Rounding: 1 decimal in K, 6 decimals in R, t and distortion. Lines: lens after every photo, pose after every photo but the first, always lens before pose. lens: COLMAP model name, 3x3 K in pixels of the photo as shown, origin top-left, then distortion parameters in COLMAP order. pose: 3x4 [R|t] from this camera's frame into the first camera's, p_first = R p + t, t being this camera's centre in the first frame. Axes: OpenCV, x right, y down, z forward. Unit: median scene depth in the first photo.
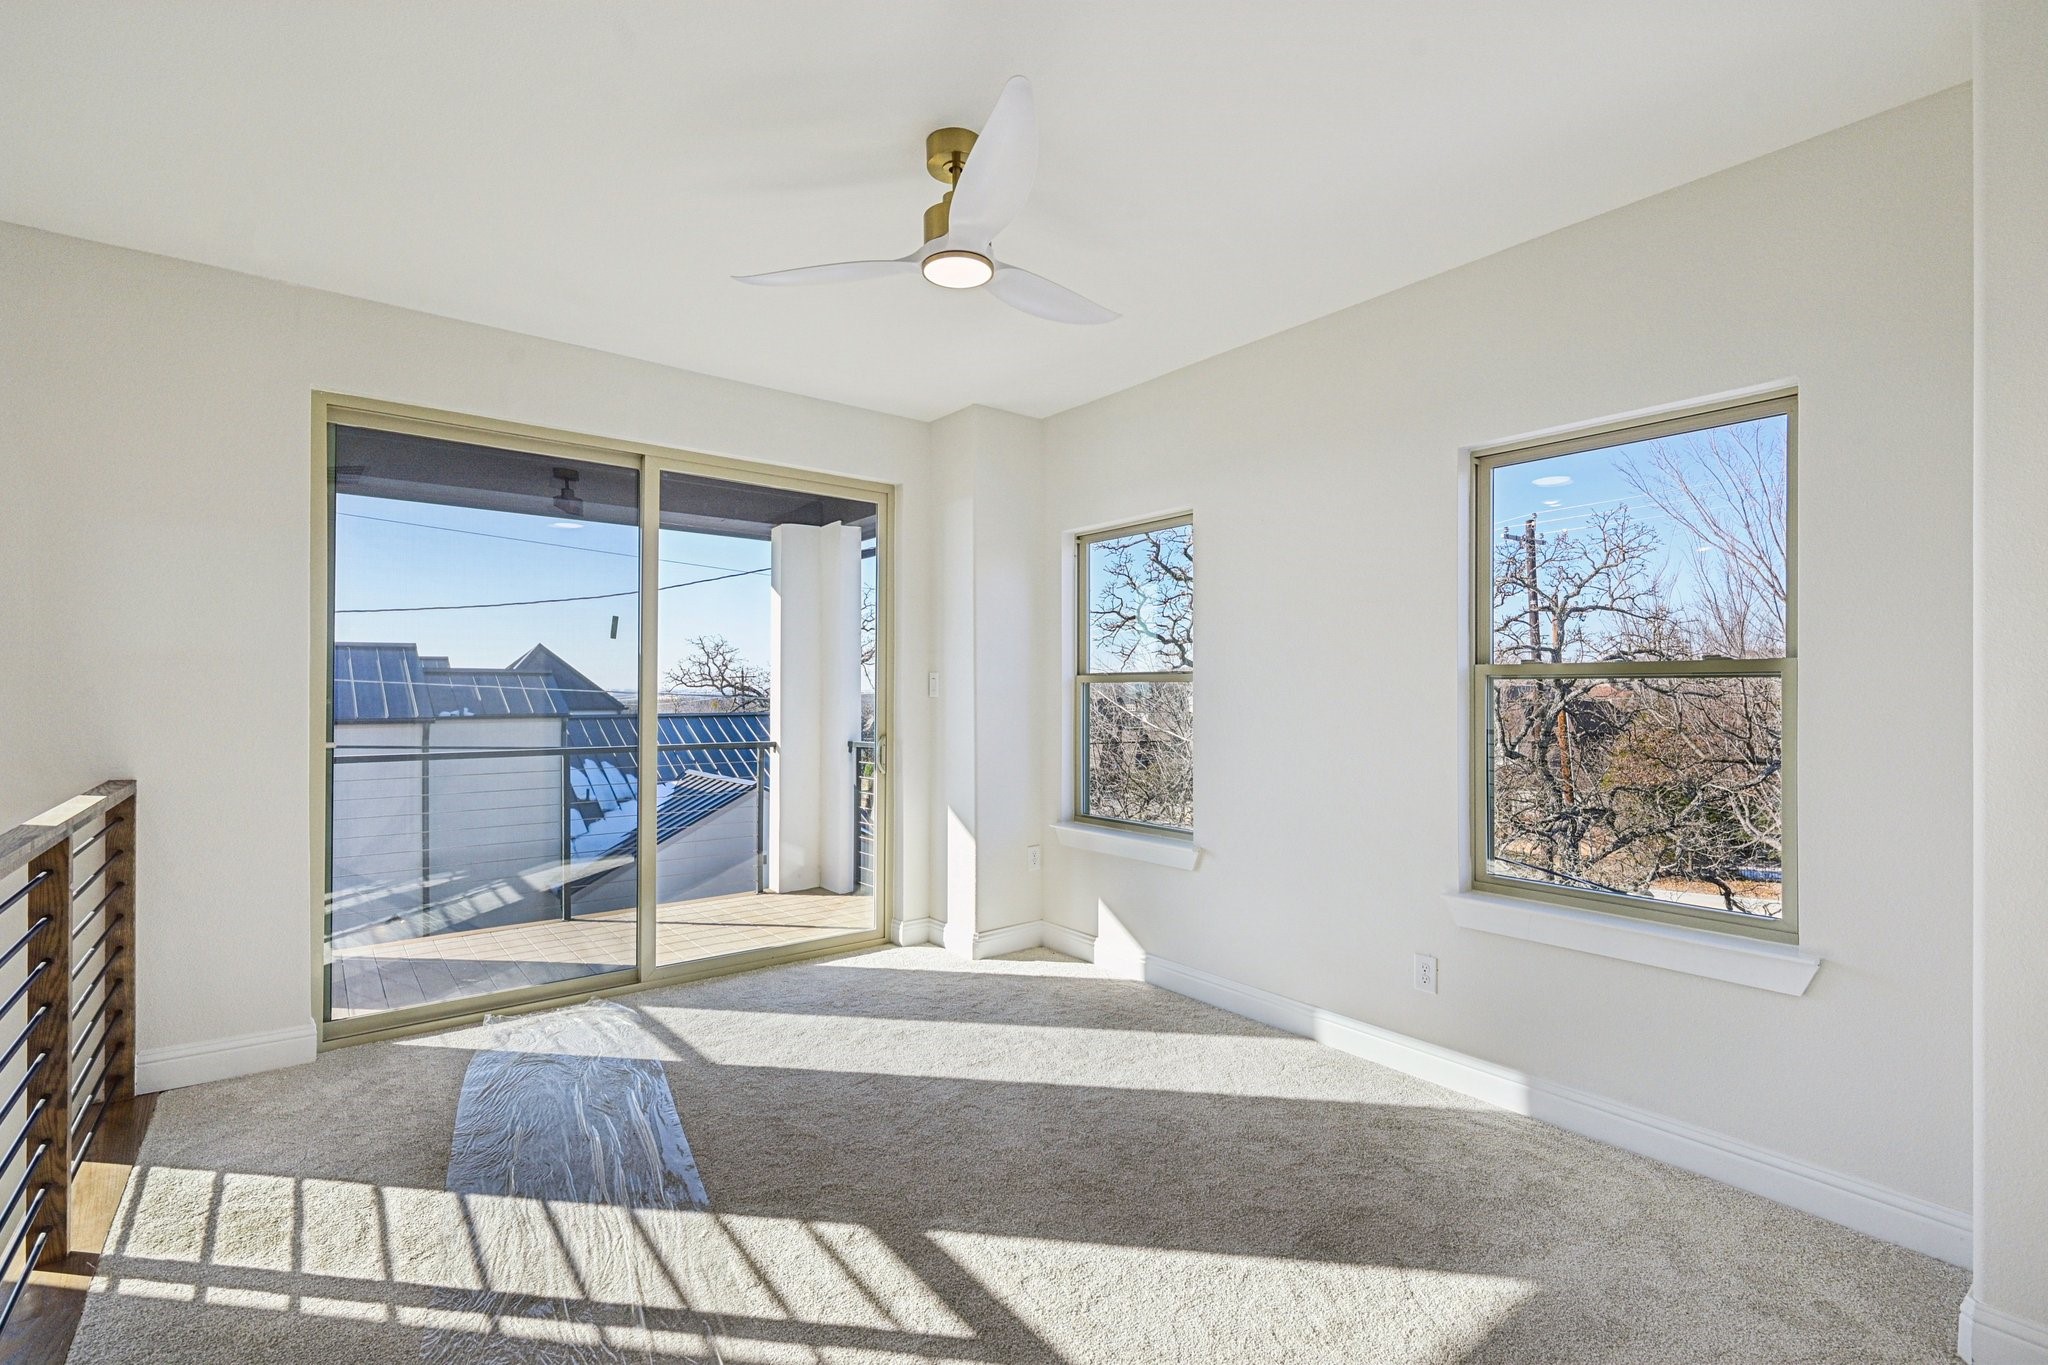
lens RADIAL K [[918.3, 0, 1031.3], [0, 918.3, 689.2], [0, 0, 1]] dist [-0.001247, -0.000300]
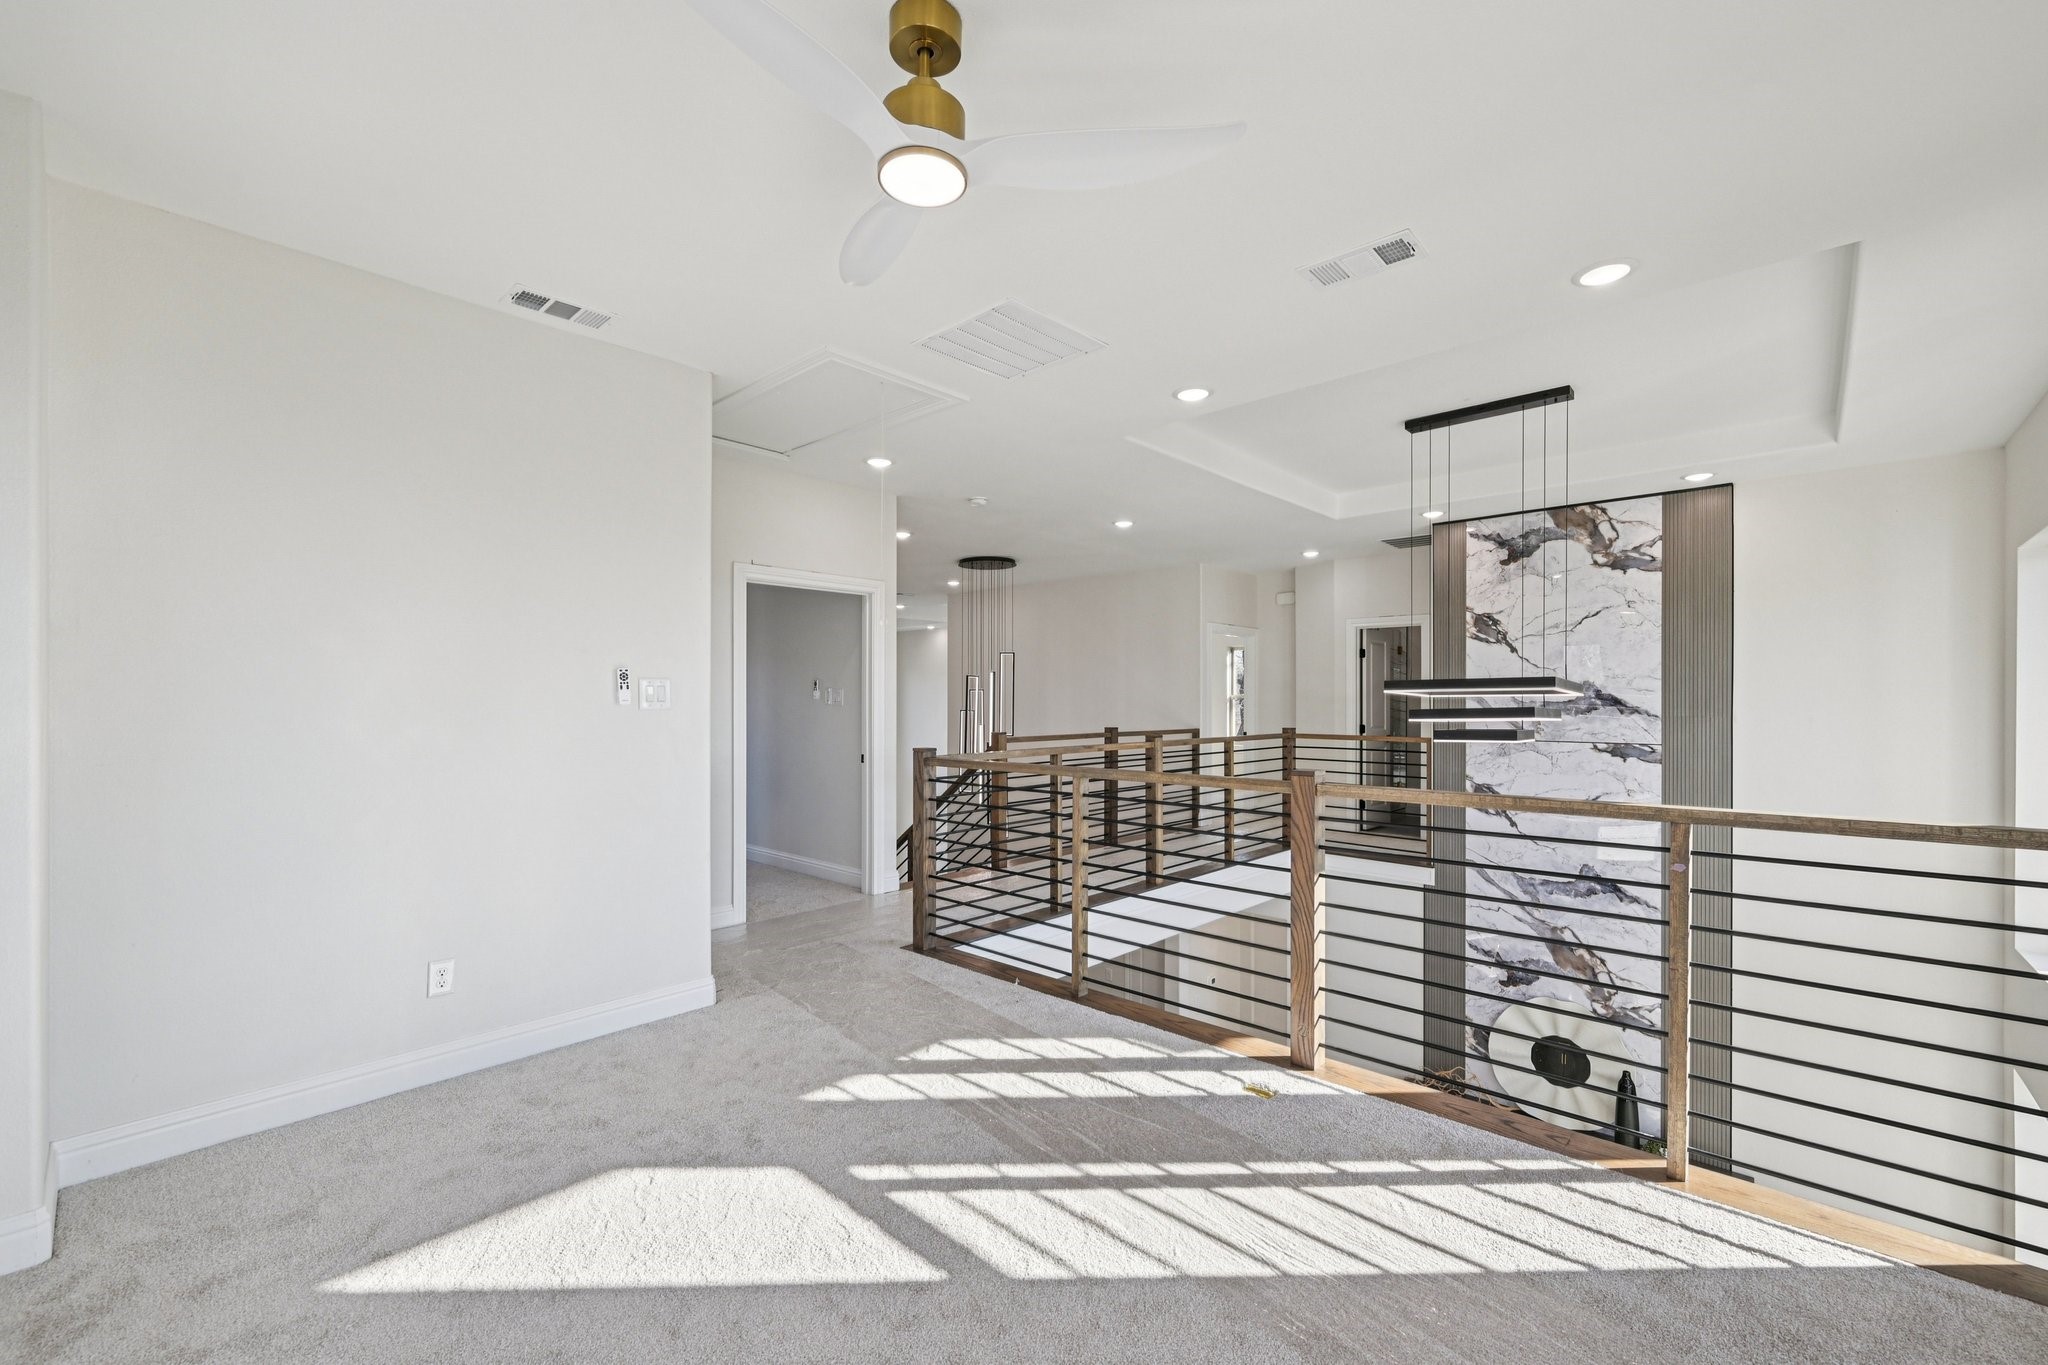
lens RADIAL K [[847.0, 0, 1018.1], [0, 847.0, 702.1], [0, 0, 1]] dist [-0.000718, 0.000275]
pose [[-0.990175, -0.005139, -0.139737, -0.068082], [-0.005101, 0.999987, -0.000633, 0.014193], [0.139739, 0.000086, -0.990188, 2.006768]]
